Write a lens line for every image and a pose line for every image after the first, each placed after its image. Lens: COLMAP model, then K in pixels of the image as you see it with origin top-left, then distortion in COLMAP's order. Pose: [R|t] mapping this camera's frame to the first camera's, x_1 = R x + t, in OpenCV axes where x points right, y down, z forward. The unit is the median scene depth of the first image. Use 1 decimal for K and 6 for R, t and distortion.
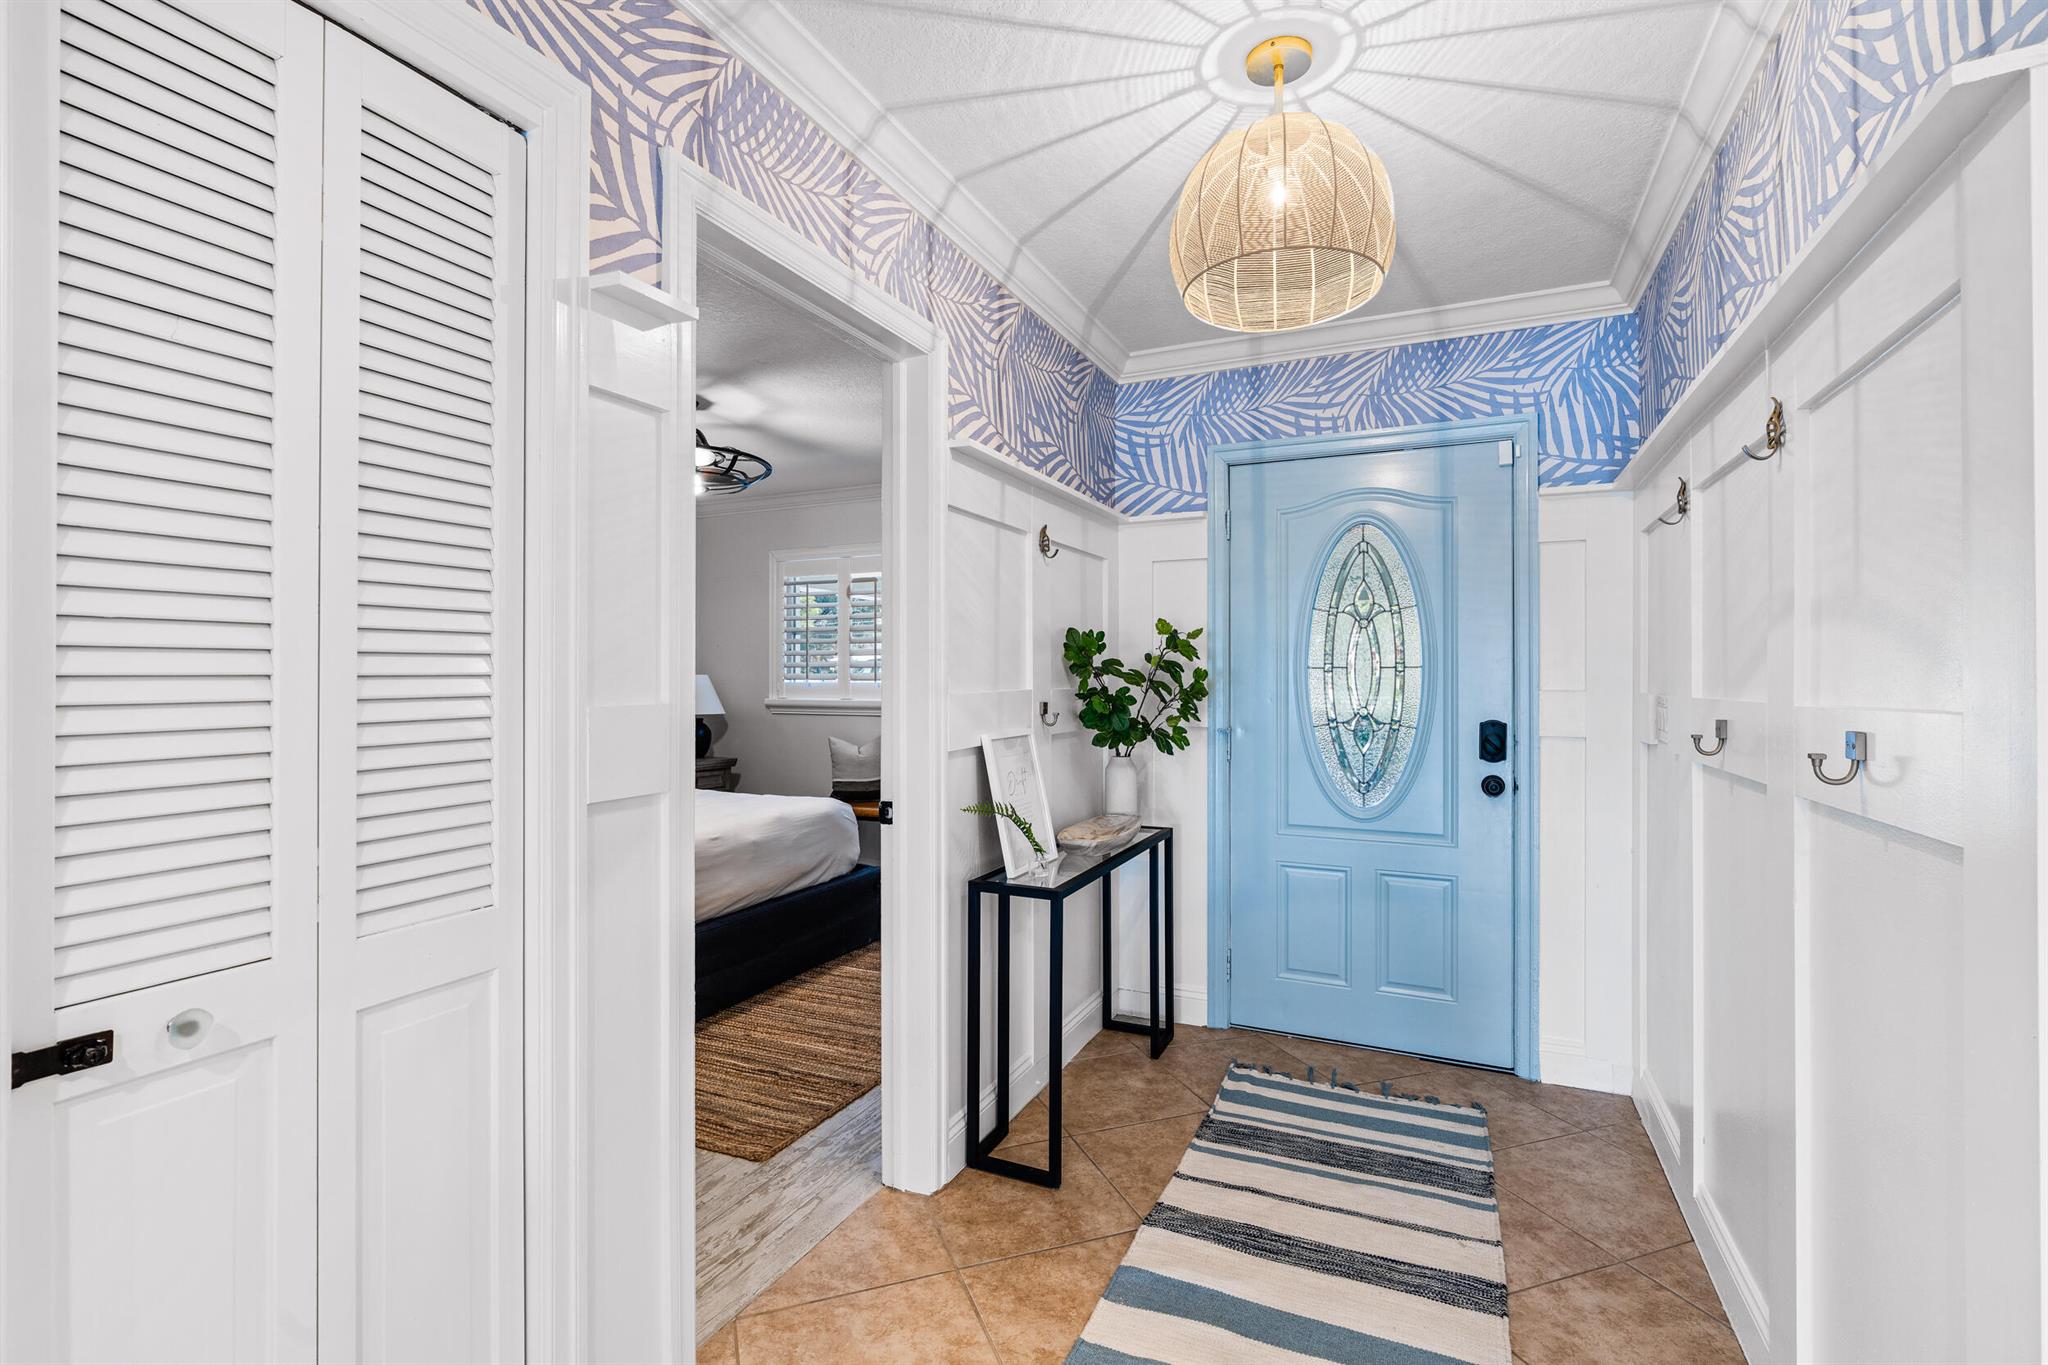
lens RADIAL K [[933.0, 0, 1015.2], [0, 933.0, 687.5], [0, 0, 1]] dist [-0.004360, 0.000084]
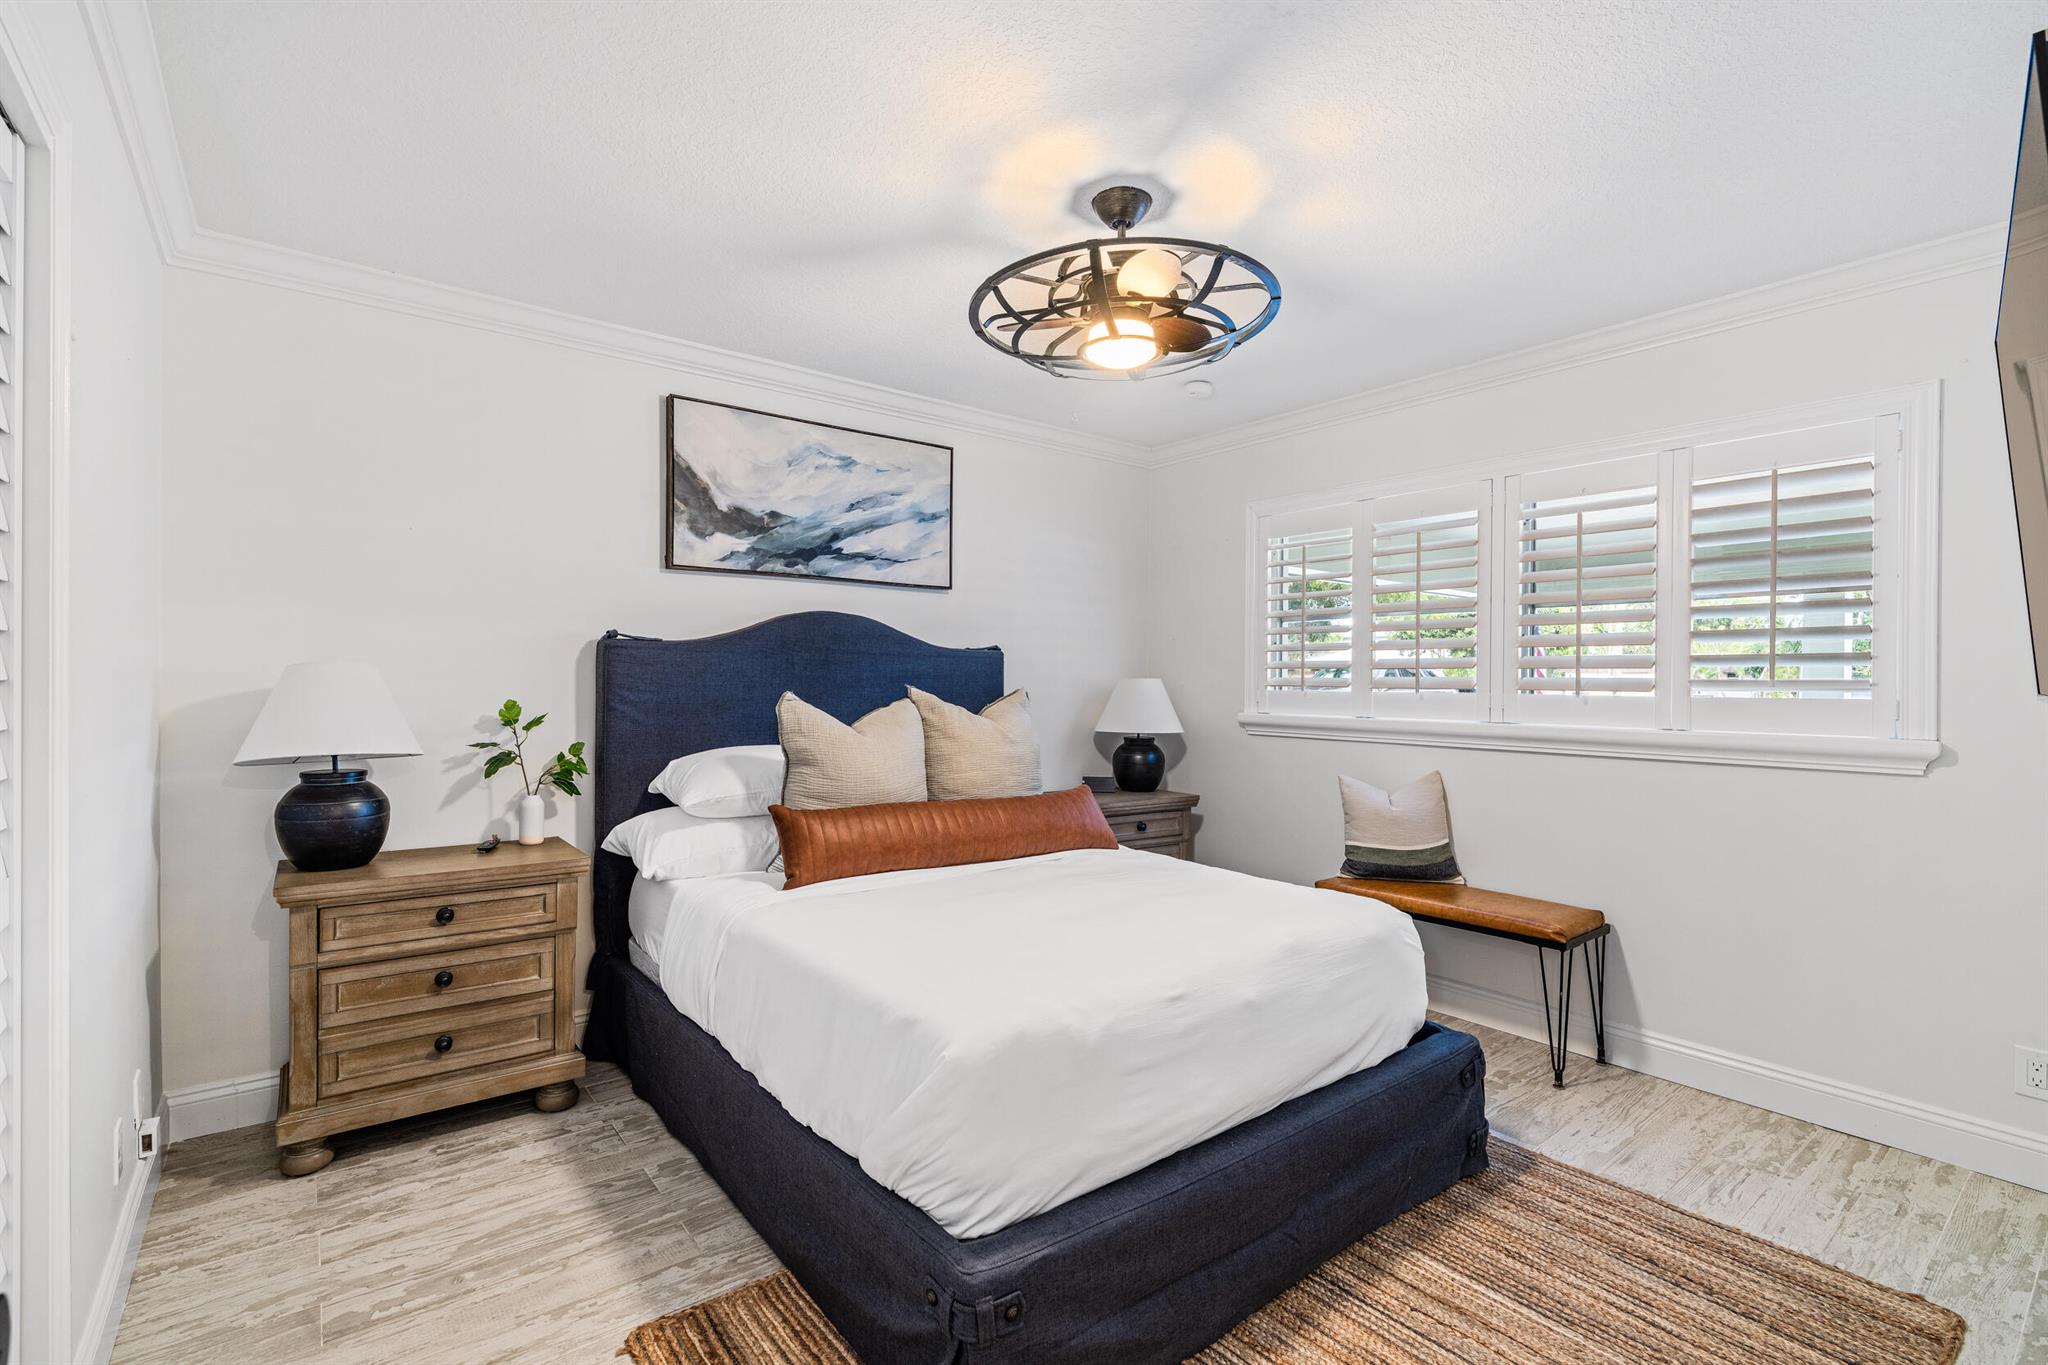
lens RADIAL K [[933.0, 0, 1015.2], [0, 933.0, 687.5], [0, 0, 1]] dist [-0.004360, 0.000084]
pose [[0.891134, 0.005061, -0.453711, -0.145152], [-0.007900, 0.999959, -0.004363, -0.004942], [0.453670, 0.007472, 0.891138, 0.430710]]
